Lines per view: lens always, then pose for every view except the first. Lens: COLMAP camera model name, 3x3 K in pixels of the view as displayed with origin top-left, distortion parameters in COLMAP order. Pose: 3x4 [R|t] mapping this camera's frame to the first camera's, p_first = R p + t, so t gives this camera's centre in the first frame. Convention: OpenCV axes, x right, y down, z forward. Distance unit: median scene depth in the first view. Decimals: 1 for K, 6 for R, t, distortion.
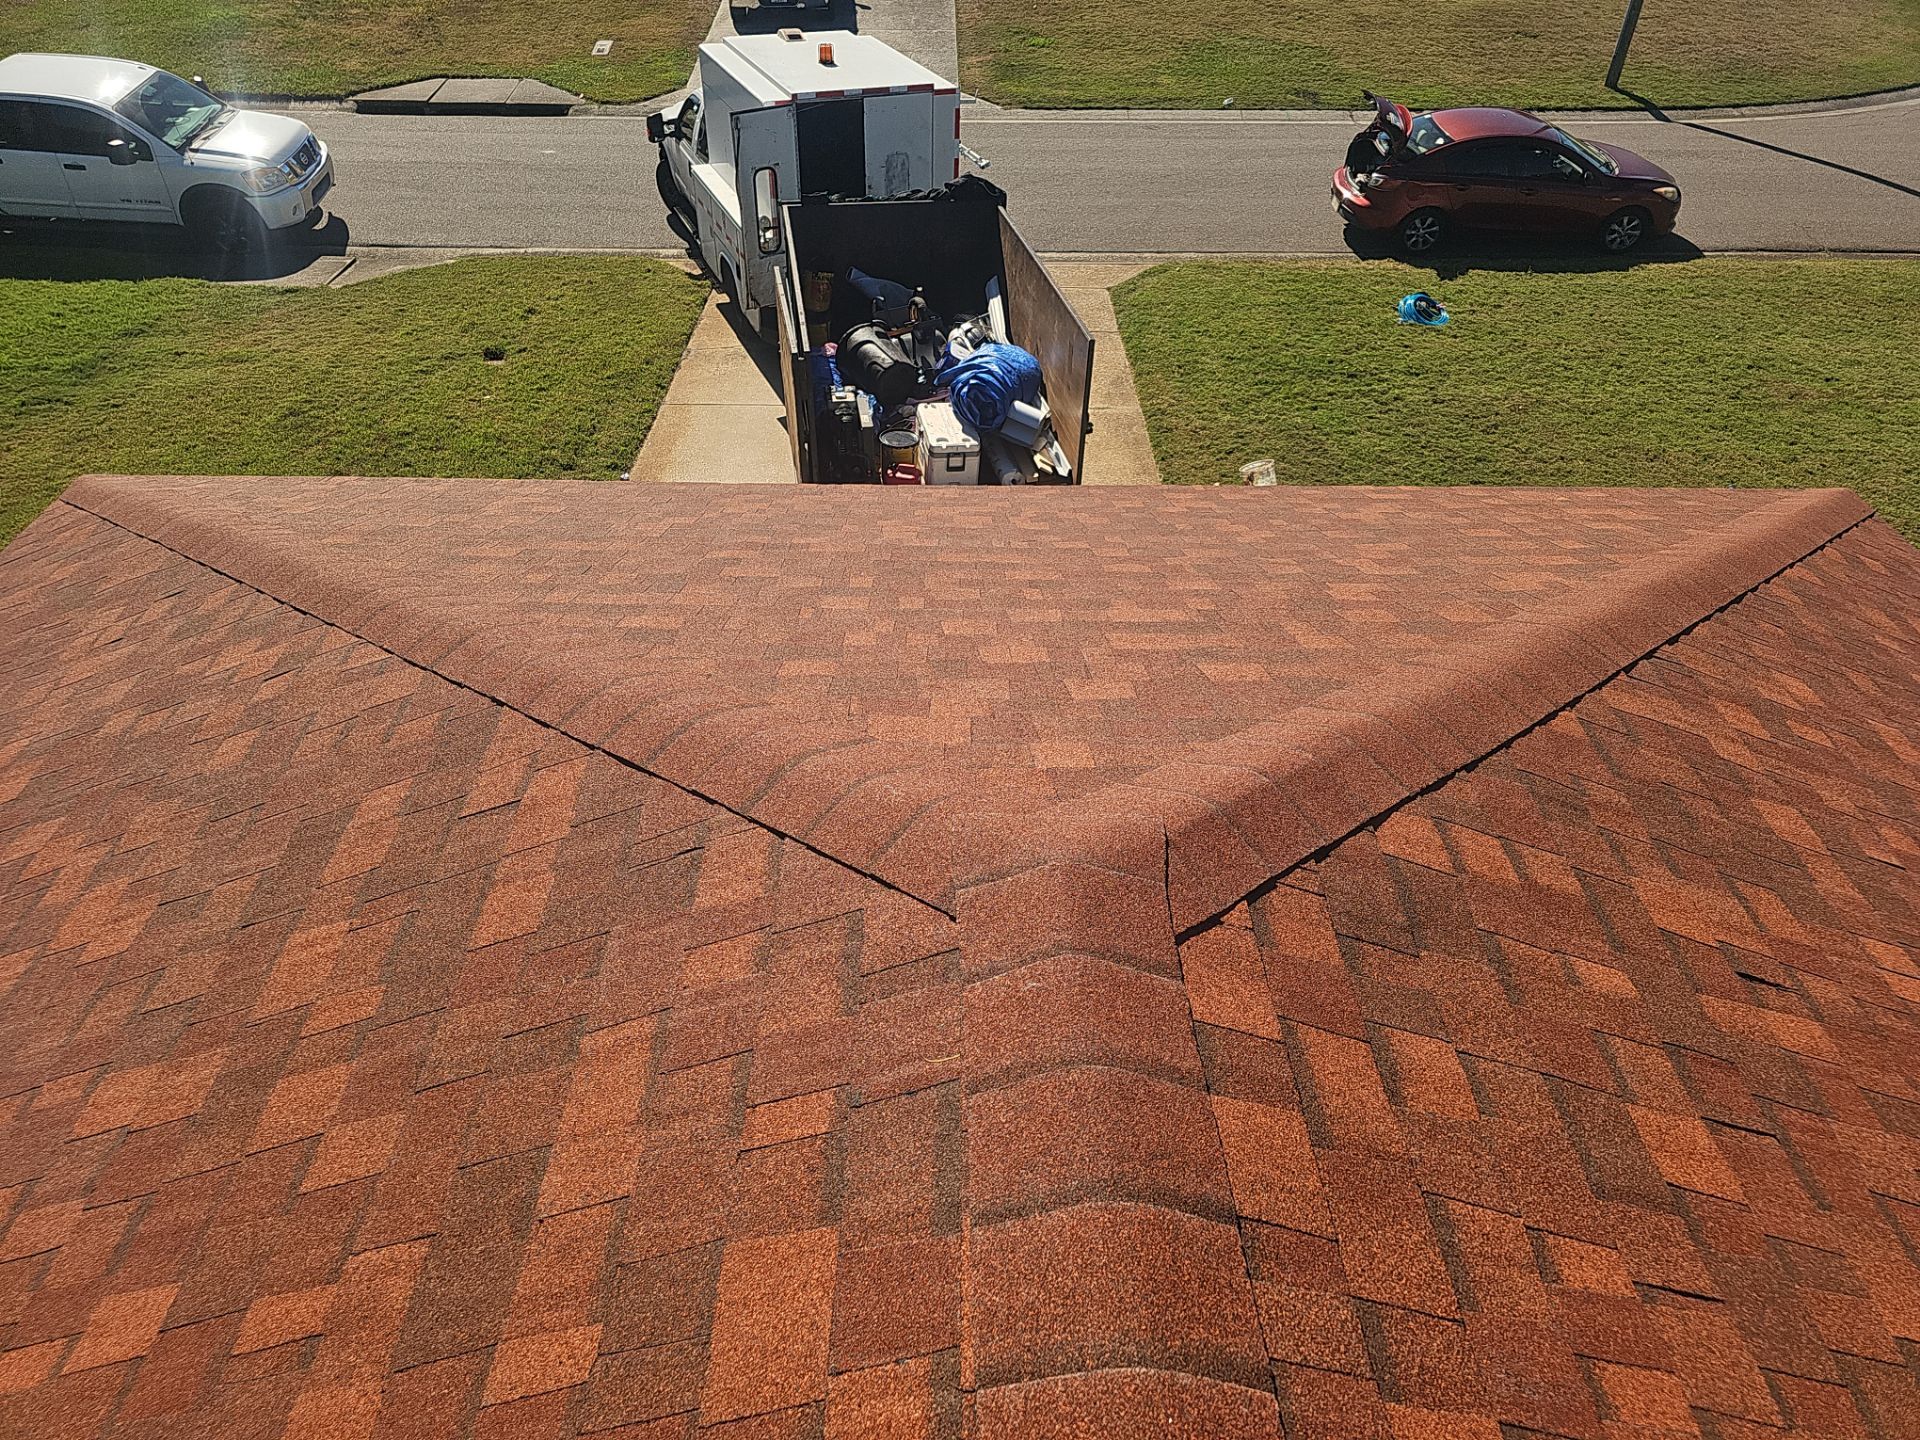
lens RADIAL K [[1287.0, 0, 954.1], [0, 1287.0, 725.3], [0, 0, 1]] dist [0.042705, -0.031450]
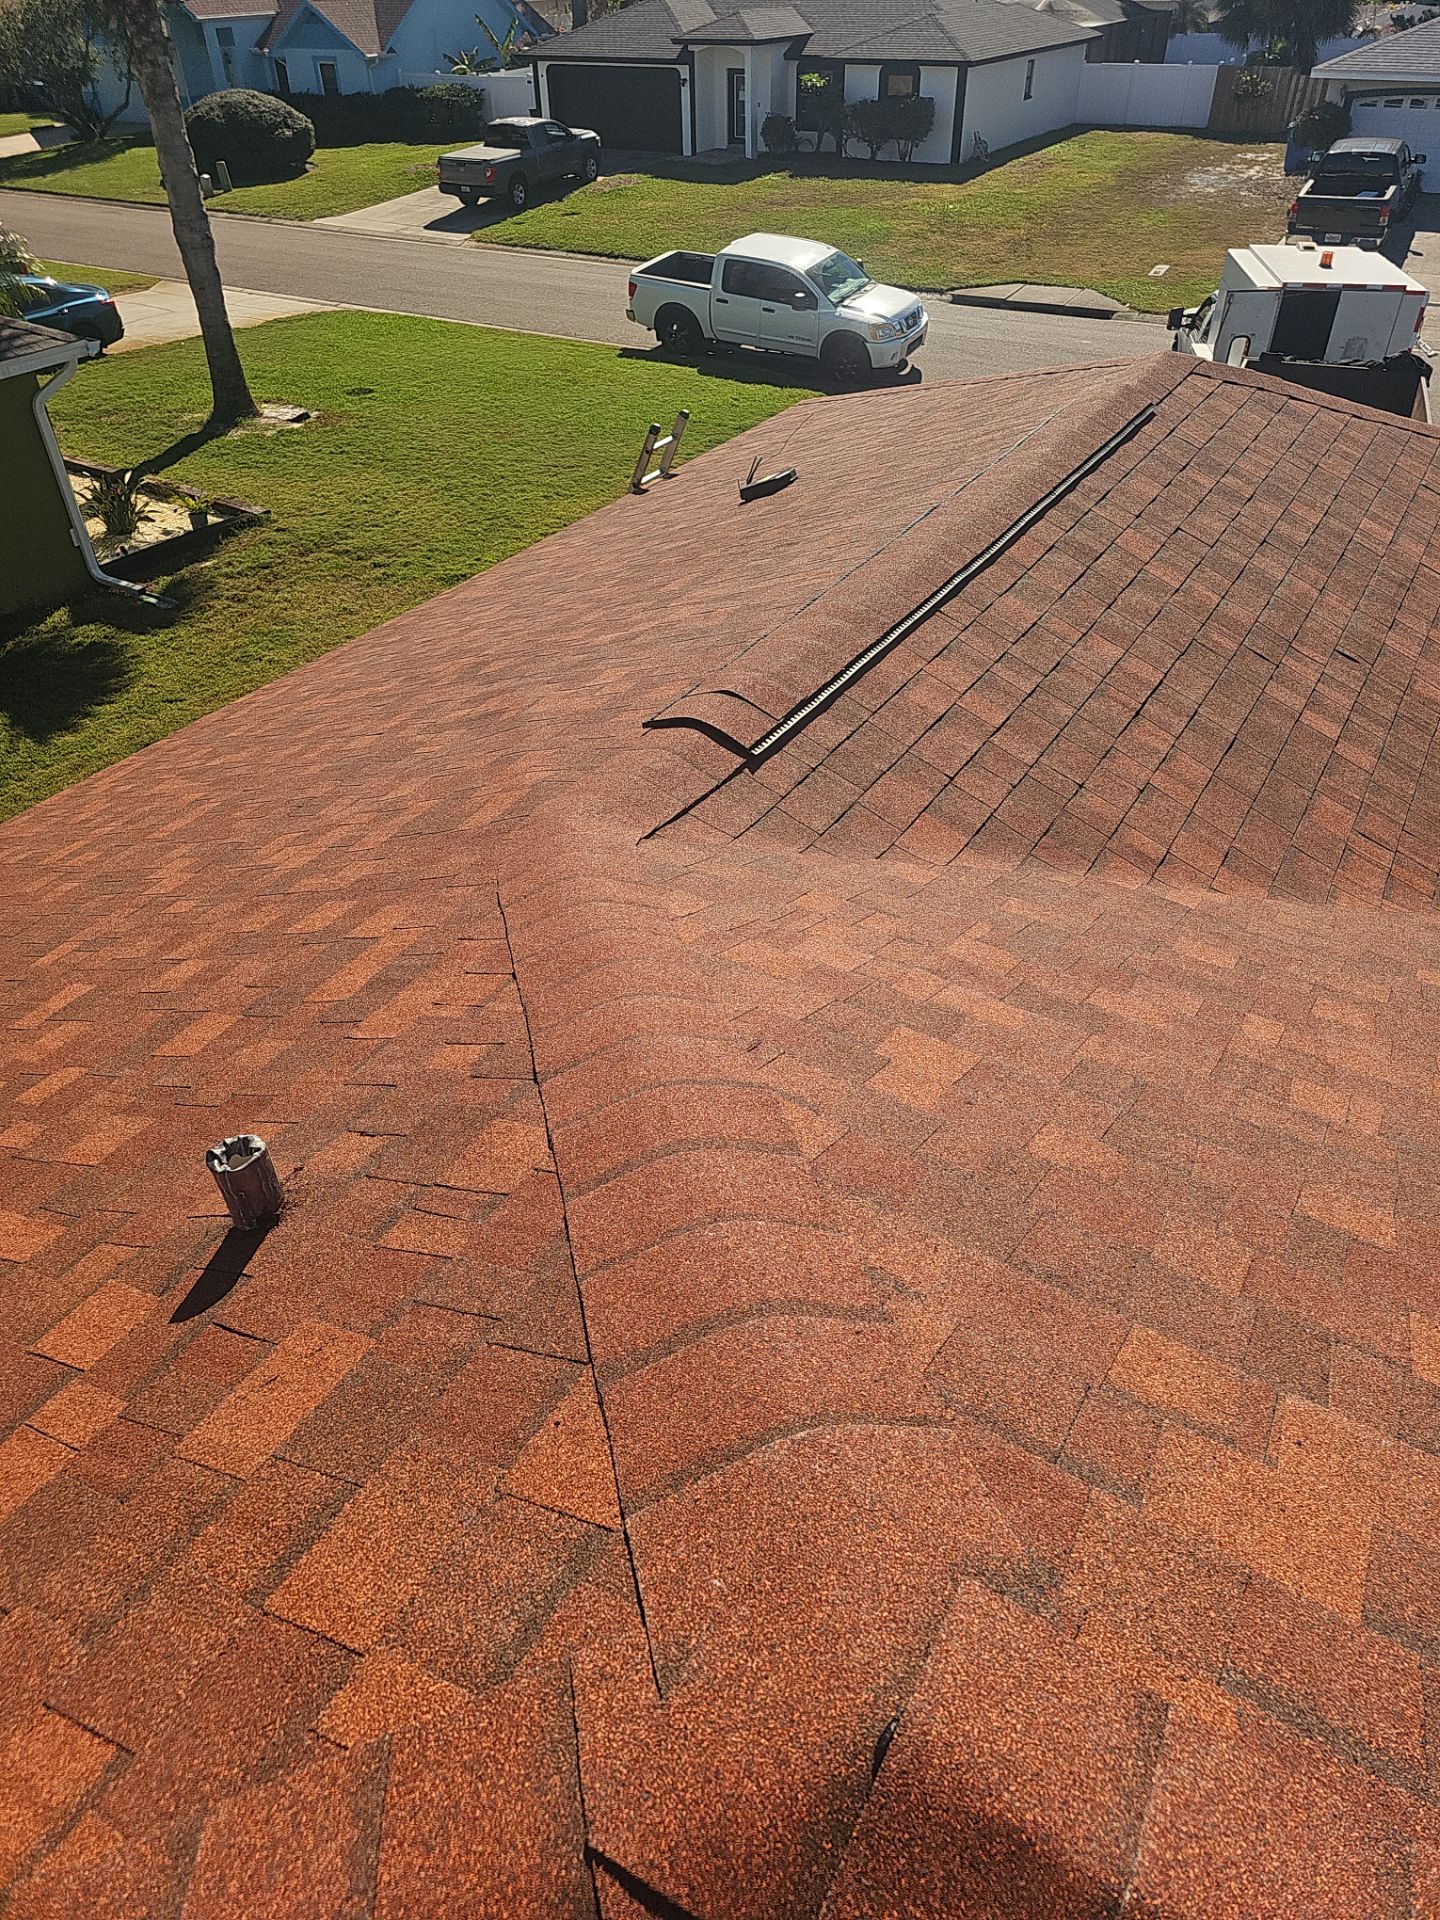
lens RADIAL K [[1287.0, 0, 708.7], [0, 1287.0, 948.1], [0, 0, 1]] dist [0.042705, -0.031450]
pose [[0.852025, 0.299982, -0.429028, 0.108340], [-0.309813, 0.949551, 0.048669, 0.196384], [0.421984, 0.091451, 0.901979, -0.271150]]
